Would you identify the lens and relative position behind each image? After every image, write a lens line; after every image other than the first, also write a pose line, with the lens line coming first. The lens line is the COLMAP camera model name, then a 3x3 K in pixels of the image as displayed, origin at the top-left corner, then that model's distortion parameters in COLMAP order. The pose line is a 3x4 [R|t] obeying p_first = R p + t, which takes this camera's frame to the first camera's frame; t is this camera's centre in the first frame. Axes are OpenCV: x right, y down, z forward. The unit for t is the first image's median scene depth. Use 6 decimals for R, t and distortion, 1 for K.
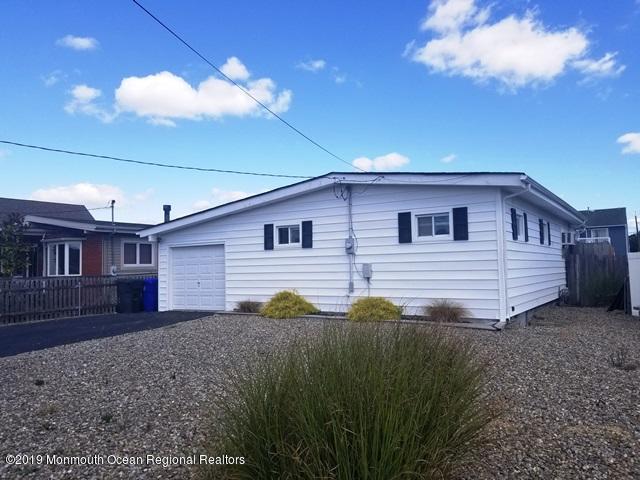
lens RADIAL K [[500.4, 0, 320.0], [0, 500.4, 240.0], [0, 0, 1]] dist [0.086689, -0.164507]
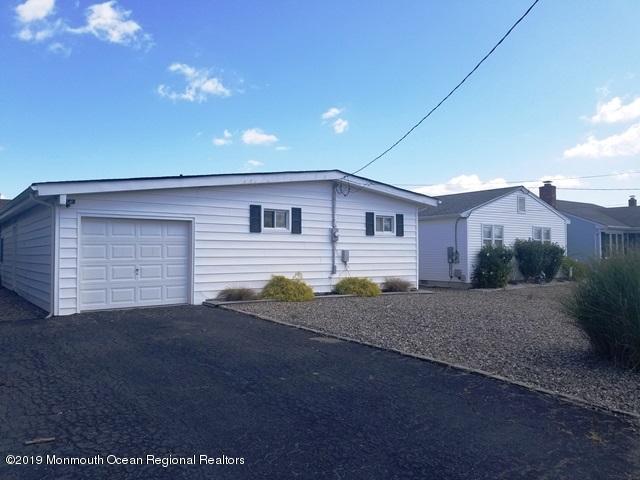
lens RADIAL K [[500.4, 0, 320.0], [0, 500.4, 240.0], [0, 0, 1]] dist [0.086689, -0.164507]
pose [[0.342899, 0.046823, 0.938204, -0.996334], [-0.057969, 0.997908, -0.028616, 0.056604], [-0.937582, -0.044574, 0.344896, 0.596509]]
